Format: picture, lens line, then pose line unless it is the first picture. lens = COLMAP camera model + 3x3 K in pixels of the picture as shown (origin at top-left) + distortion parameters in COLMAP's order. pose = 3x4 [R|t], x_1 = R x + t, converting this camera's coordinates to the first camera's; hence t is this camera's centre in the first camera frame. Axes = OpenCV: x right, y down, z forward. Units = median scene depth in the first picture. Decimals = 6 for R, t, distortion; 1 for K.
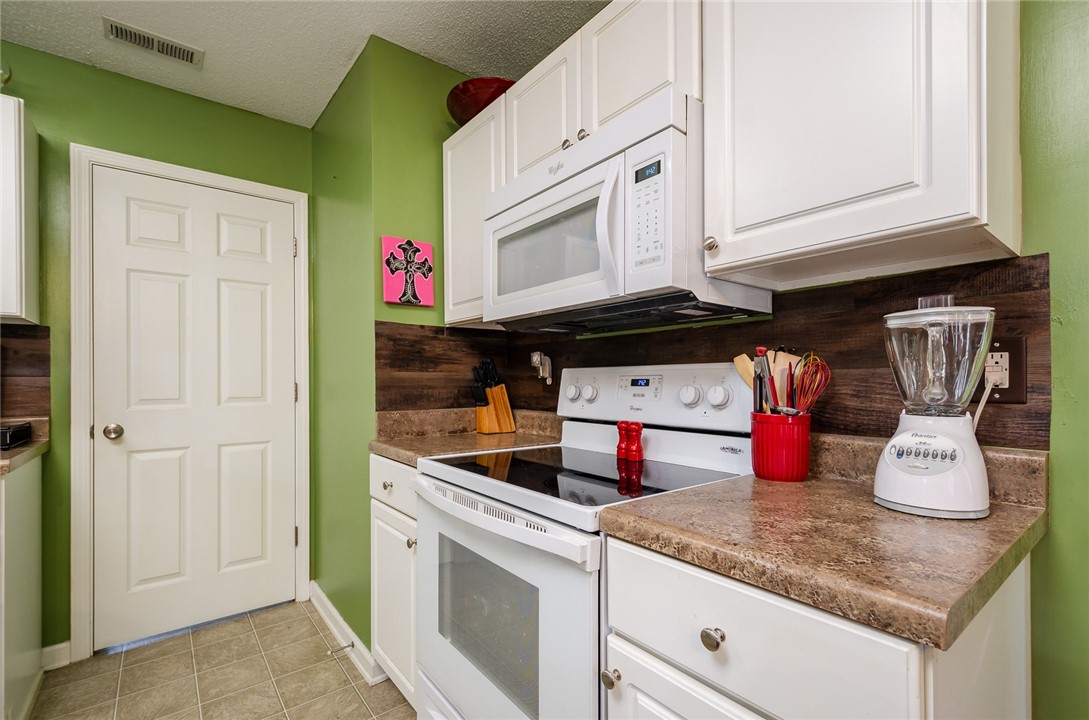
lens RADIAL K [[483.9, 0, 543.4], [0, 483.9, 377.7], [0, 0, 1]] dist [0.000752, -0.000081]
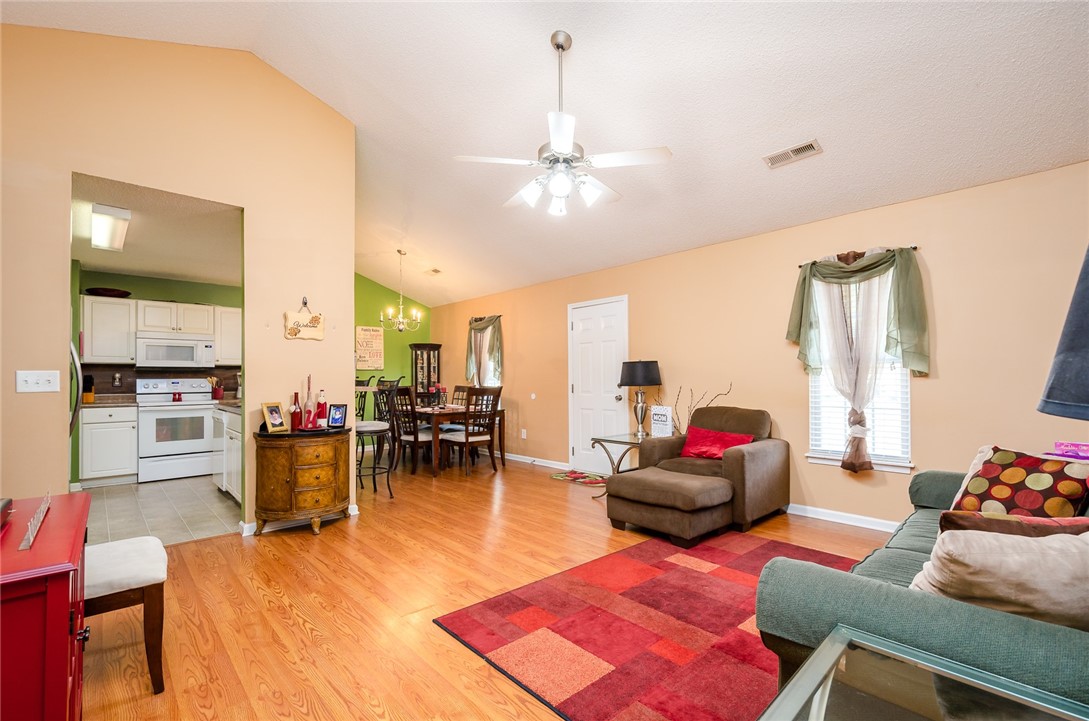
lens RADIAL K [[483.9, 0, 543.4], [0, 483.9, 378.2], [0, 0, 1]] dist [0.000752, -0.000081]
pose [[-0.075677, 0.004130, 0.997124, -3.325688], [0.001221, 0.999991, -0.004050, -0.007906], [-0.997132, 0.000911, -0.075682, -1.458227]]
